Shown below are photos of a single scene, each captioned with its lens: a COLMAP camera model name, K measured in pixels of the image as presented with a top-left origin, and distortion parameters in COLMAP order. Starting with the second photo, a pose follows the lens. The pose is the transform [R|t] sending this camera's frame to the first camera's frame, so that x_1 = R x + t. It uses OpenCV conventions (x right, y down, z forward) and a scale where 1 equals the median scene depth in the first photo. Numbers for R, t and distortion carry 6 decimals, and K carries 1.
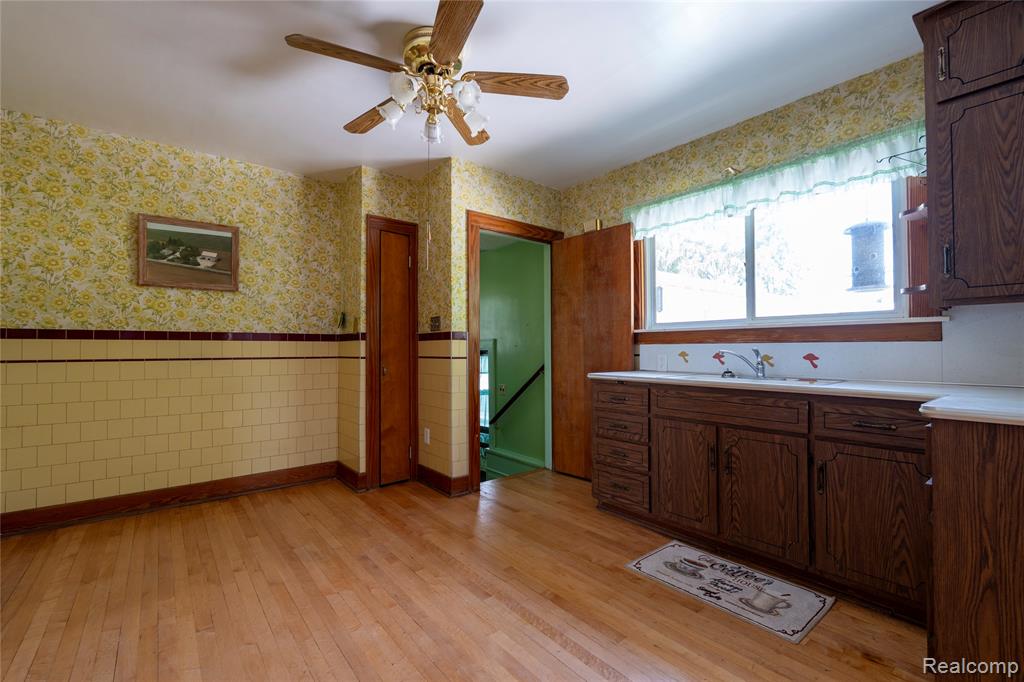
lens RADIAL K [[445.1, 0, 513.7], [0, 445.1, 344.6], [0, 0, 1]] dist [-0.007584, 0.000552]
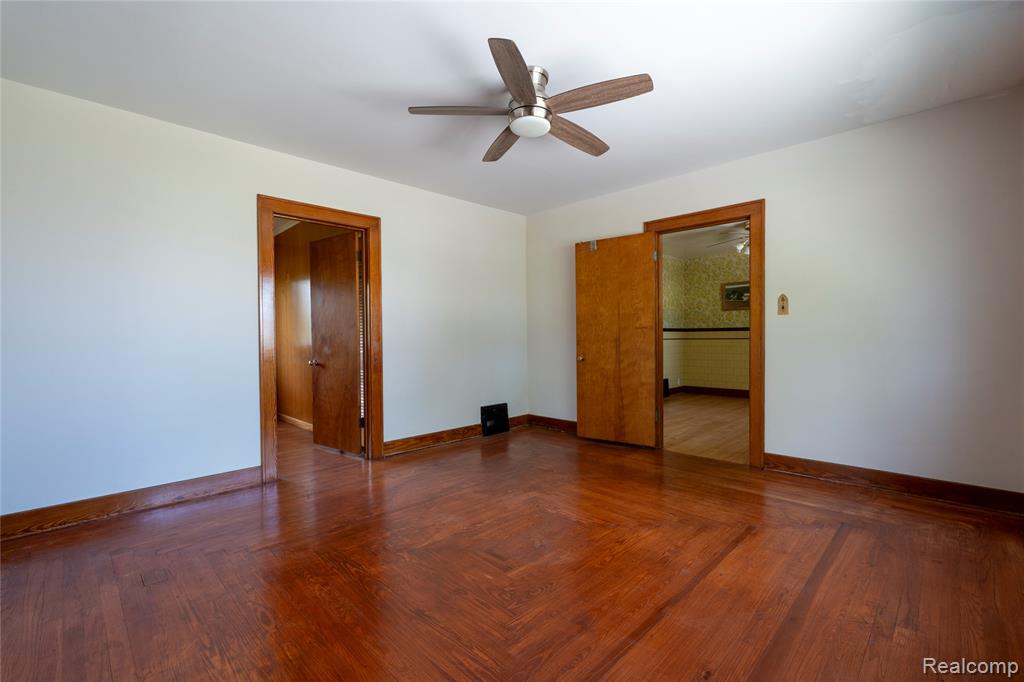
lens RADIAL K [[445.1, 0, 513.6], [0, 445.1, 343.5], [0, 0, 1]] dist [-0.007584, 0.000552]
pose [[0.111696, 0.013406, -0.993652, 1.653635], [0.016682, 0.999743, 0.015364, 0.000486], [0.993602, -0.018292, 0.111444, -0.543277]]
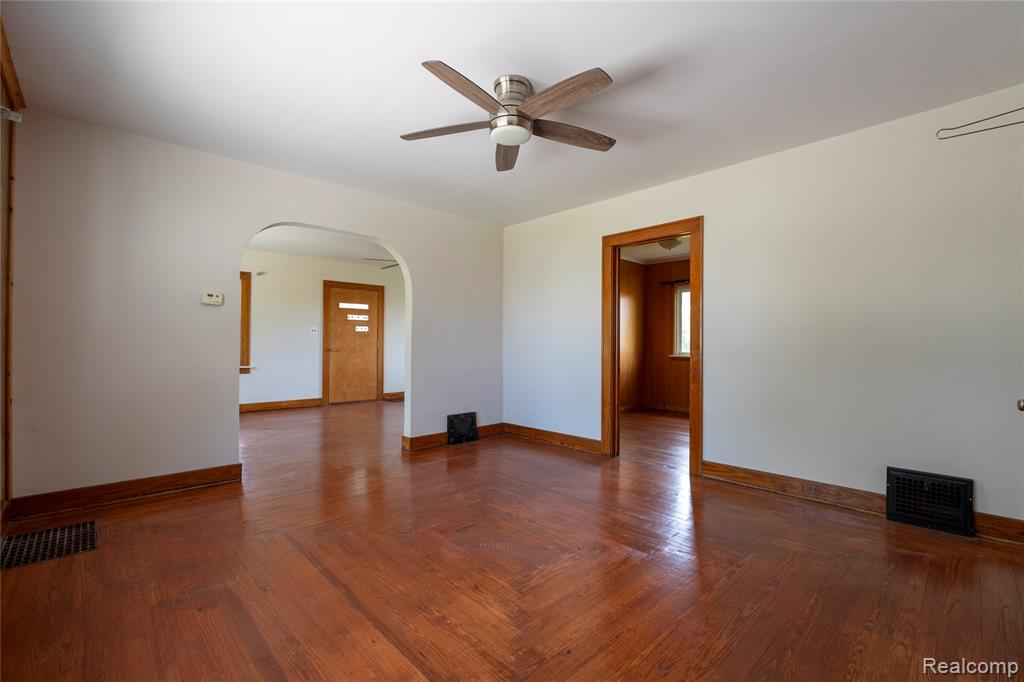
lens RADIAL K [[445.1, 0, 510.1], [0, 445.1, 342.2], [0, 0, 1]] dist [-0.007584, 0.000552]
pose [[-0.996449, -0.006144, -0.083979, 0.123568], [-0.005220, 0.999924, -0.011213, 0.007715], [0.084041, -0.010735, -0.996404, 1.385651]]
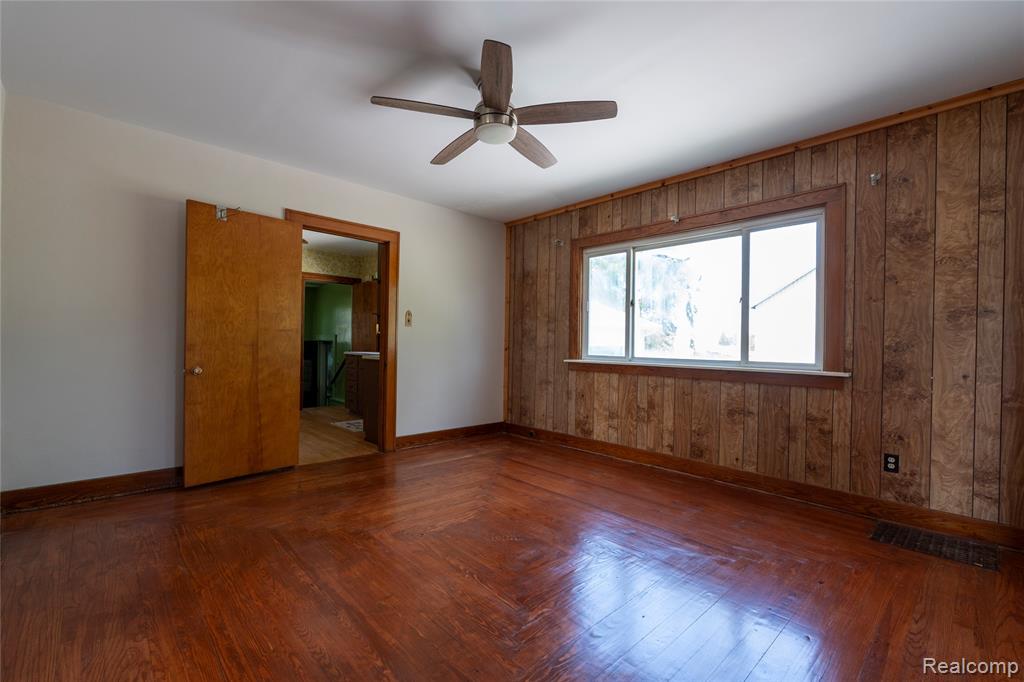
lens RADIAL K [[445.1, 0, 515.9], [0, 445.1, 342.9], [0, 0, 1]] dist [-0.007584, 0.000552]
pose [[0.996886, 0.016707, 0.077066, -0.053248], [-0.017310, 0.999825, 0.007163, -0.012211], [-0.076933, -0.008475, 0.997000, -1.976599]]
